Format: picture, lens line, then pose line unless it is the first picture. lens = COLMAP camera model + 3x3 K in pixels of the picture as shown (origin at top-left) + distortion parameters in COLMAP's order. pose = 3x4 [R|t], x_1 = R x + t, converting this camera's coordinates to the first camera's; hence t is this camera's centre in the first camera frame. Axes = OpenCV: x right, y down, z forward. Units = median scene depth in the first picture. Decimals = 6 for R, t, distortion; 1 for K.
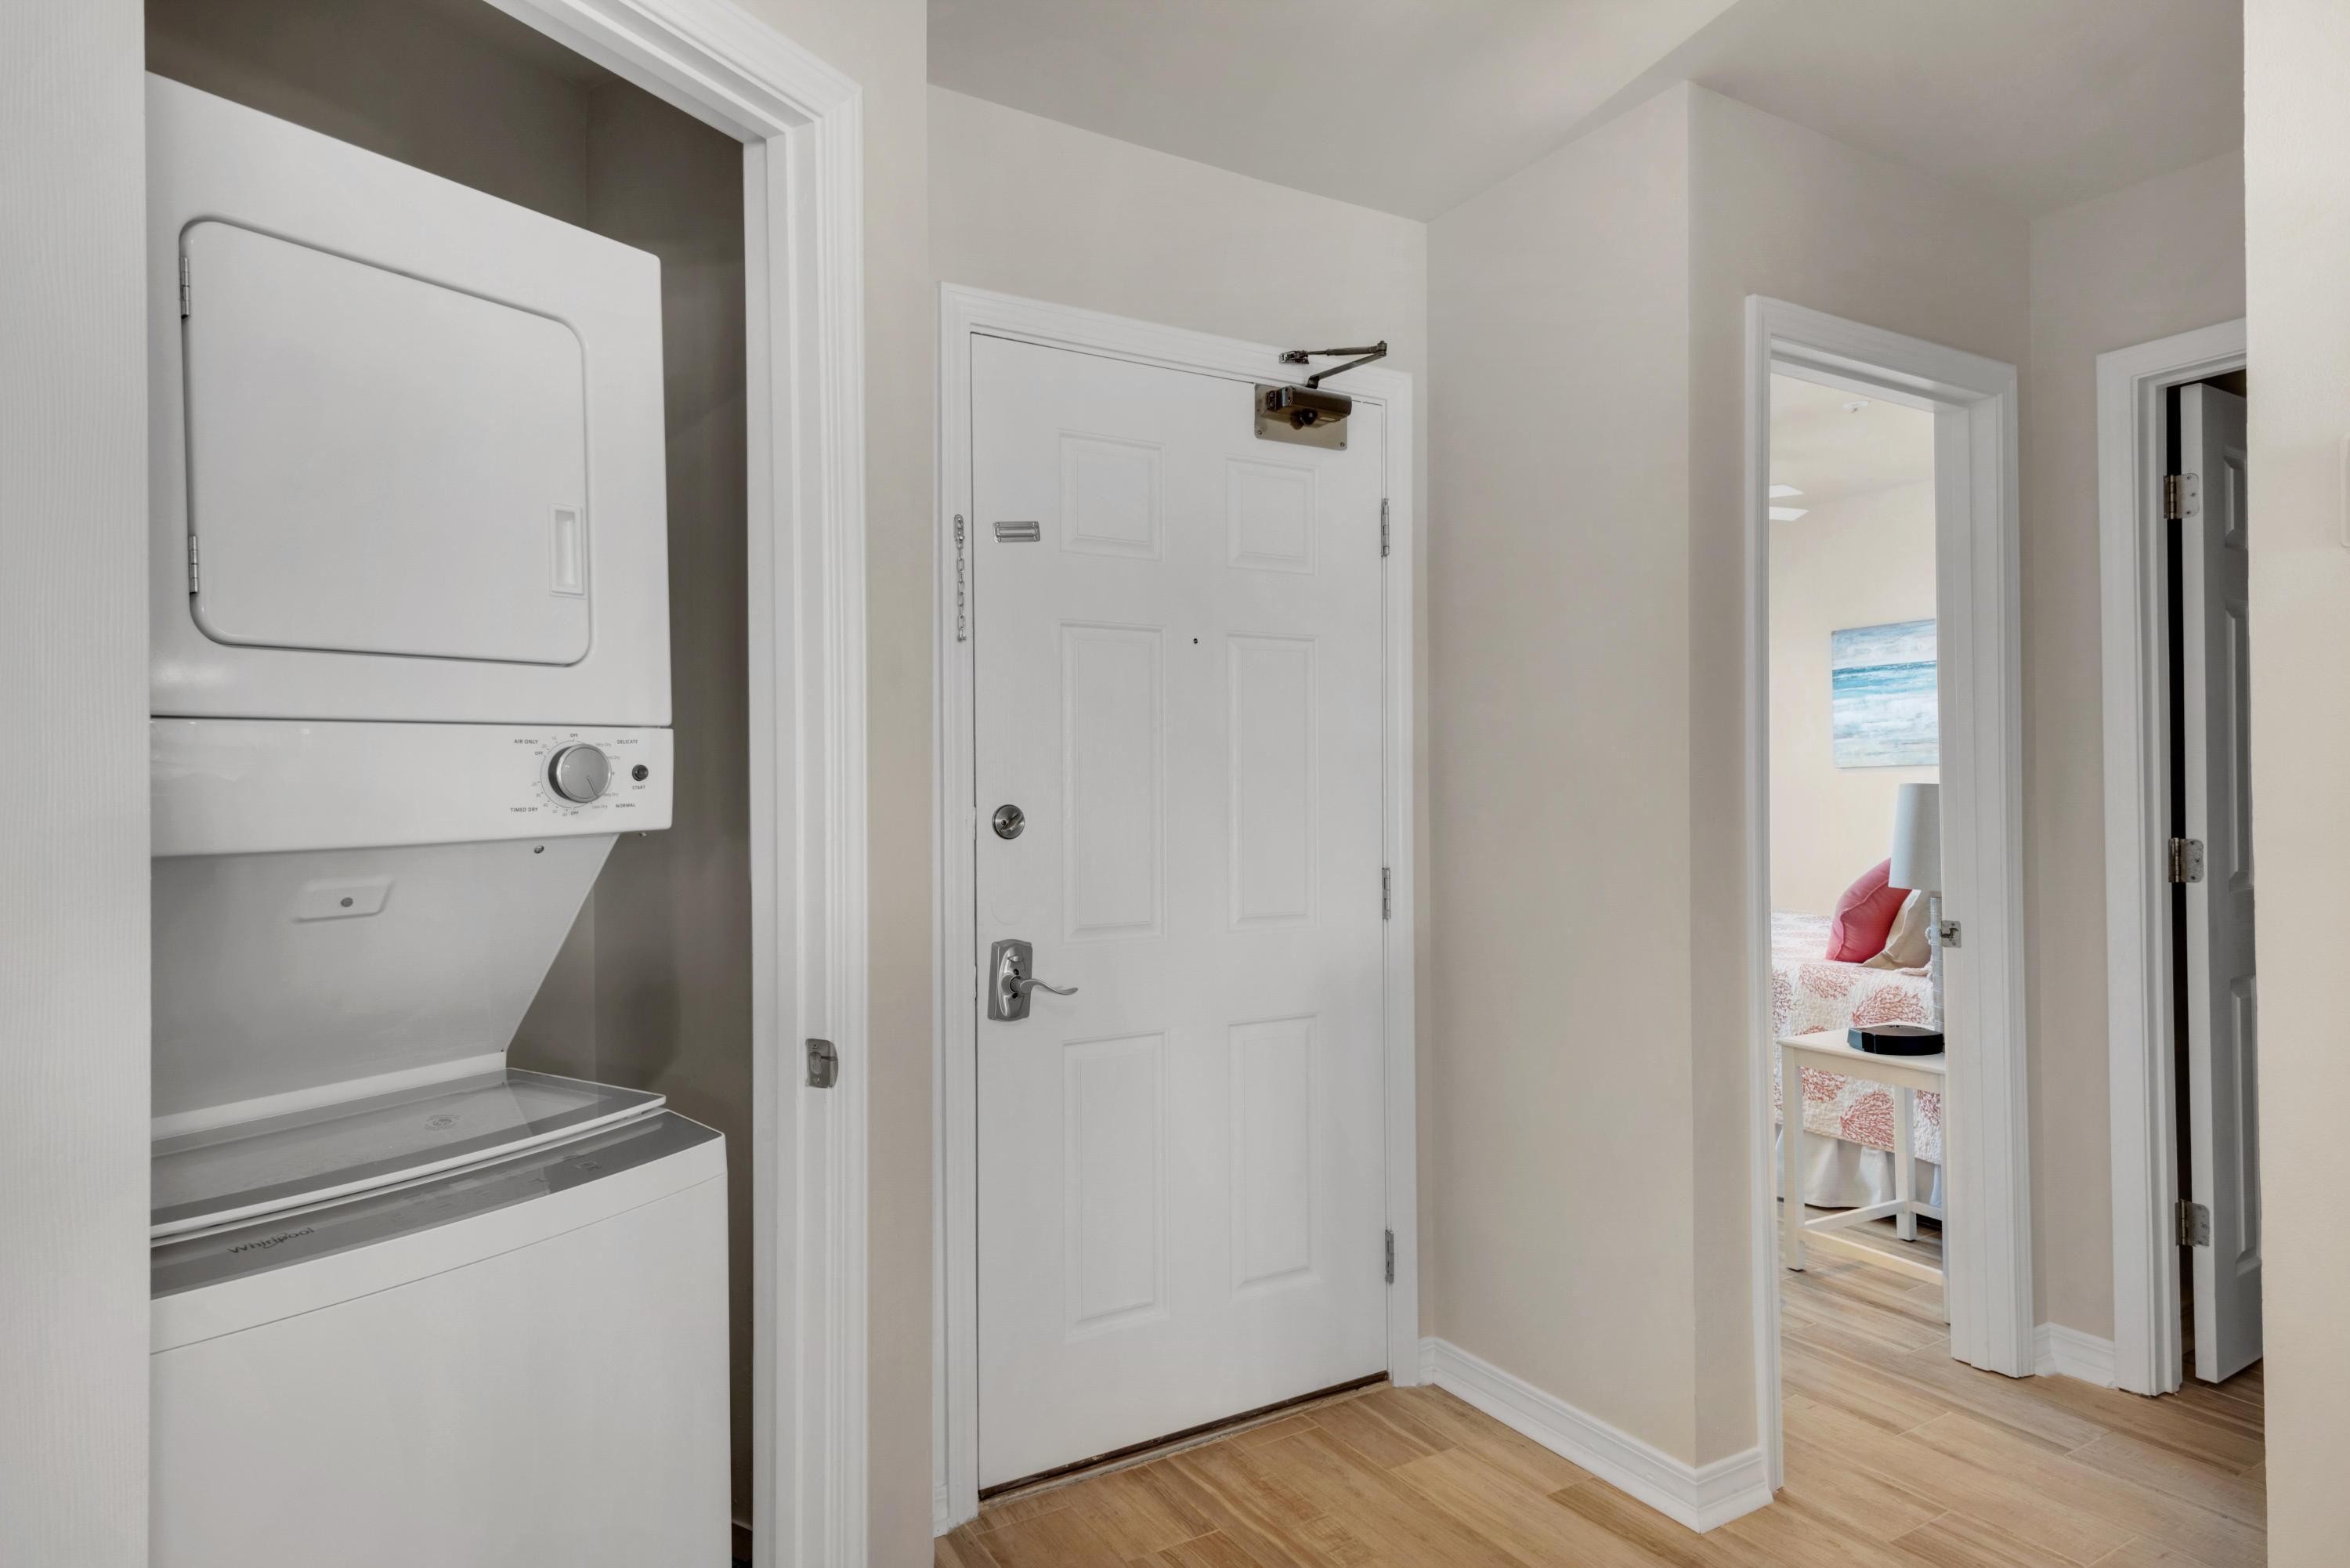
lens RADIAL K [[1341.6, 0, 1163.2], [0, 1341.6, 787.6], [0, 0, 1]] dist [0.008345, 0.000817]
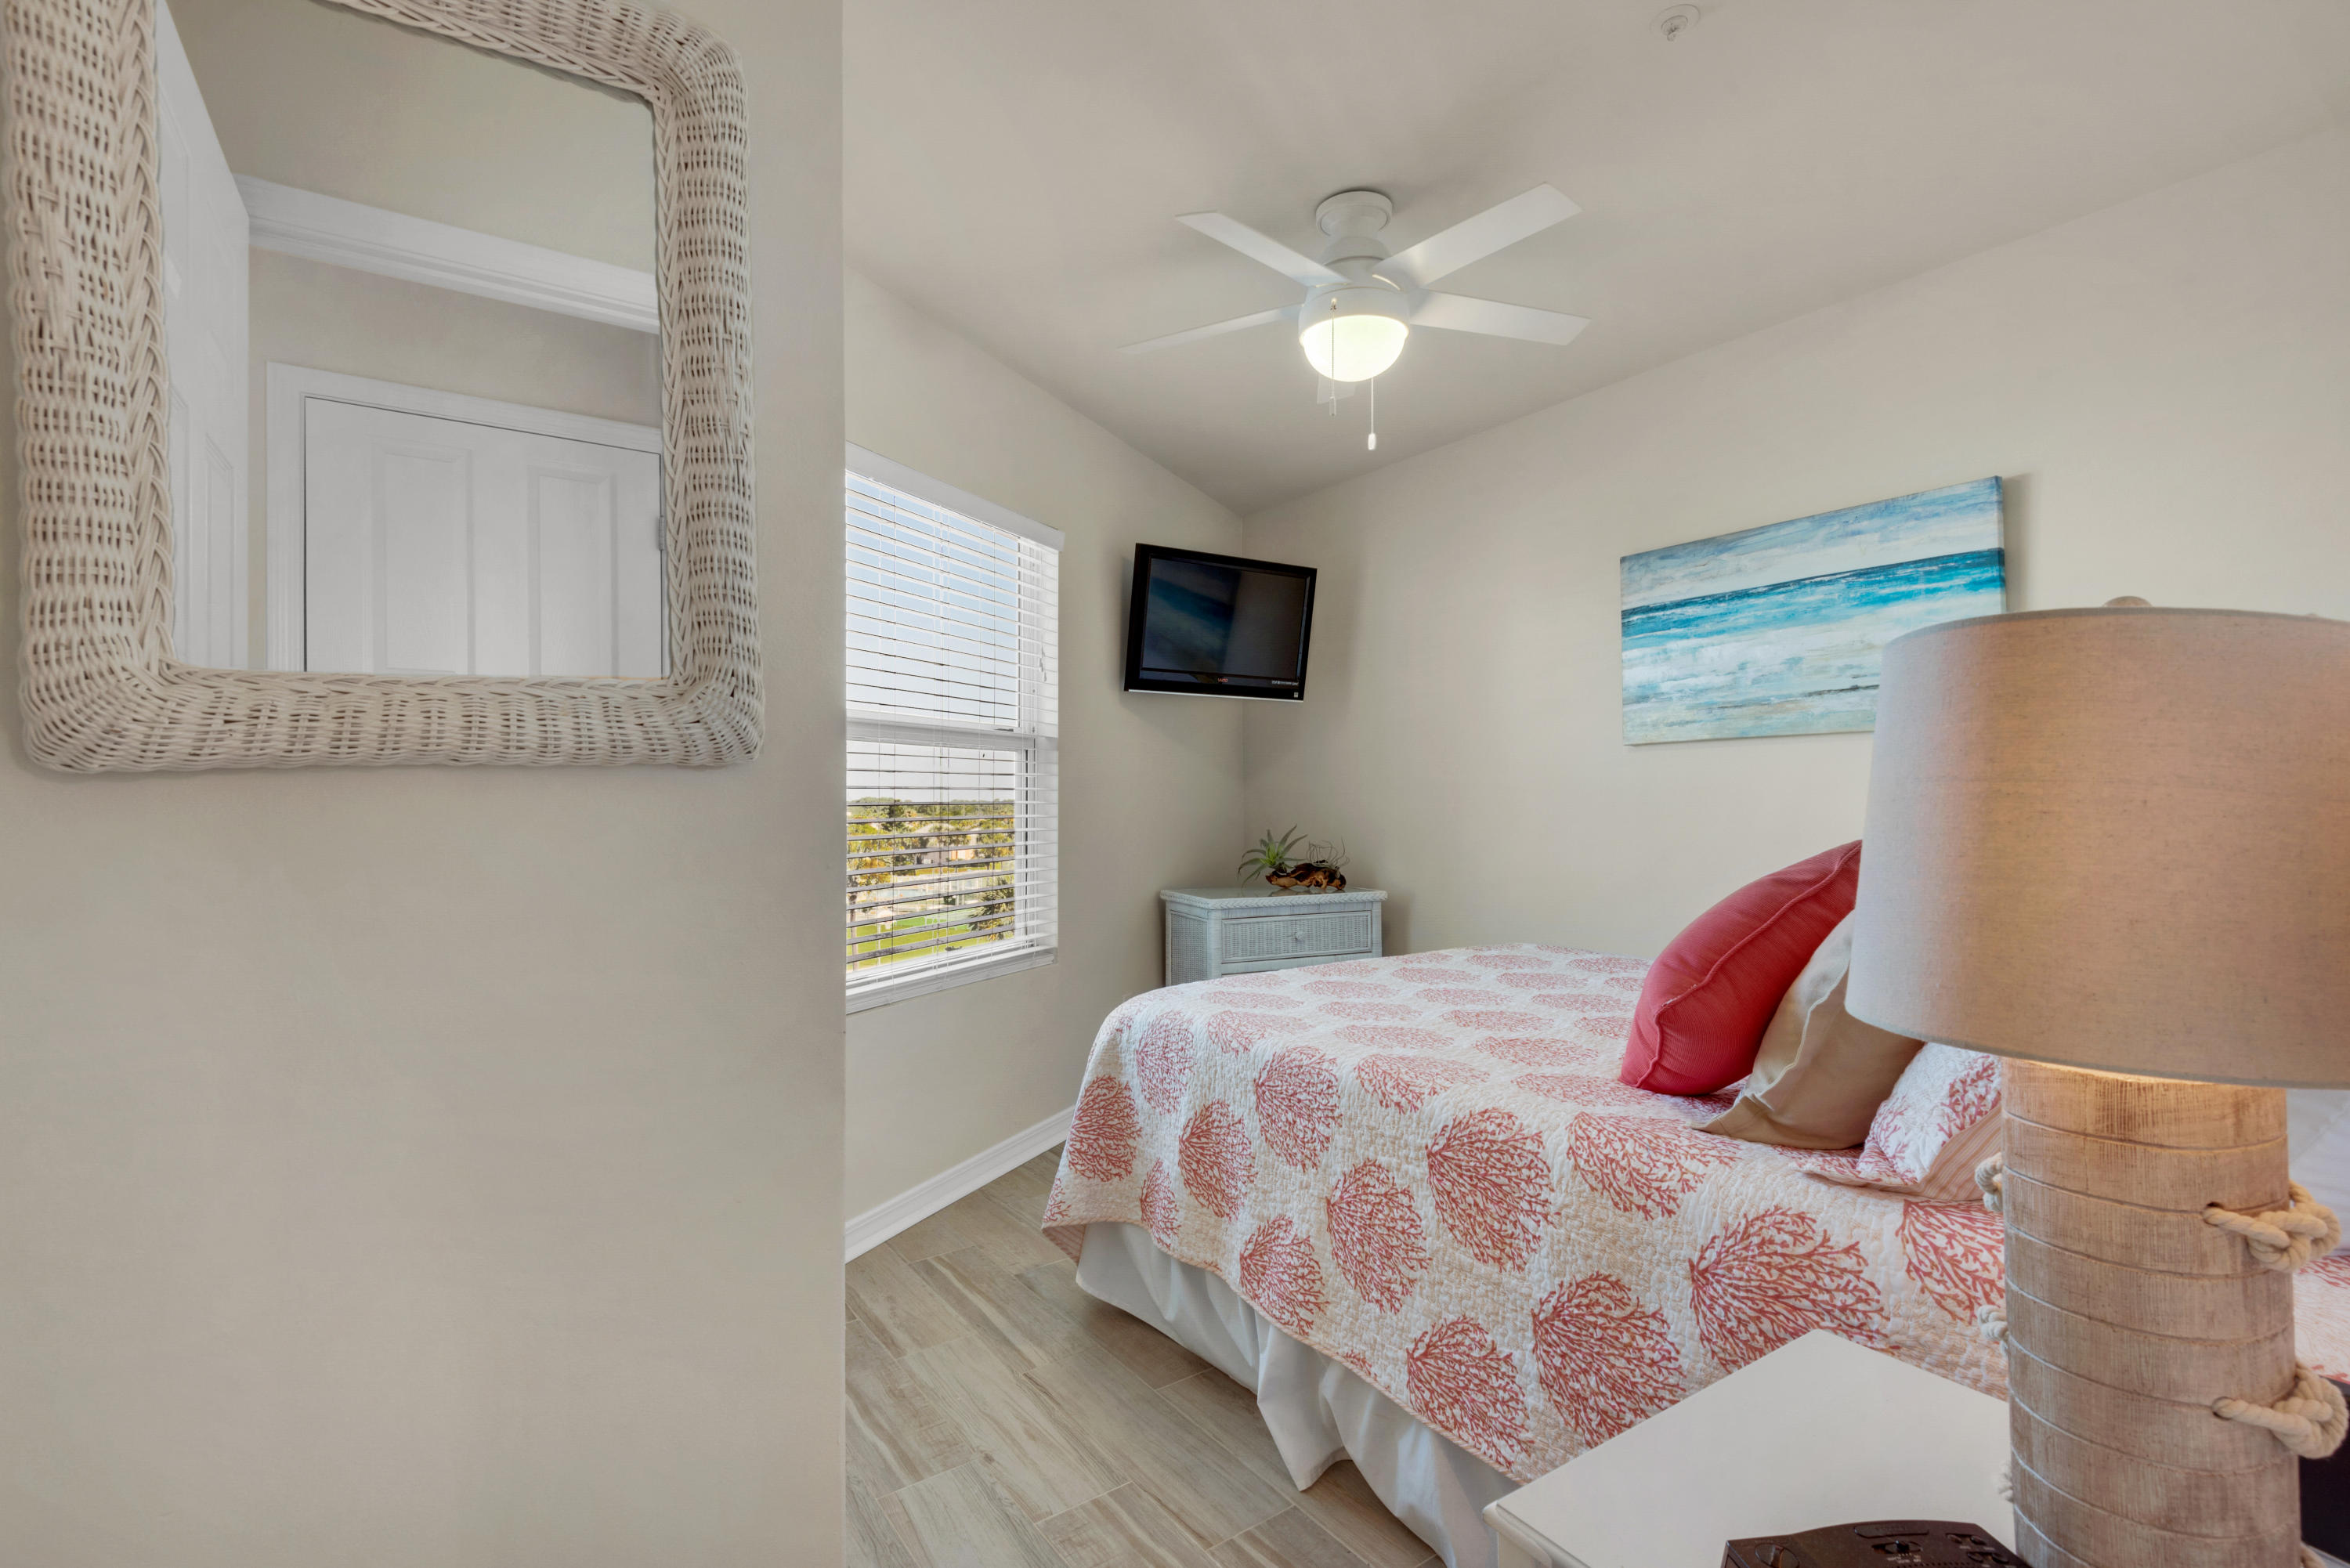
lens RADIAL K [[1071.1, 0, 1182.4], [0, 1071.1, 789.8], [0, 0, 1]] dist [0.016923, -0.003057]
pose [[0.996382, 0.007699, 0.084635, 0.221988], [-0.006849, 0.999923, -0.010329, 0.017691], [-0.084708, 0.009712, 0.996358, 0.461611]]
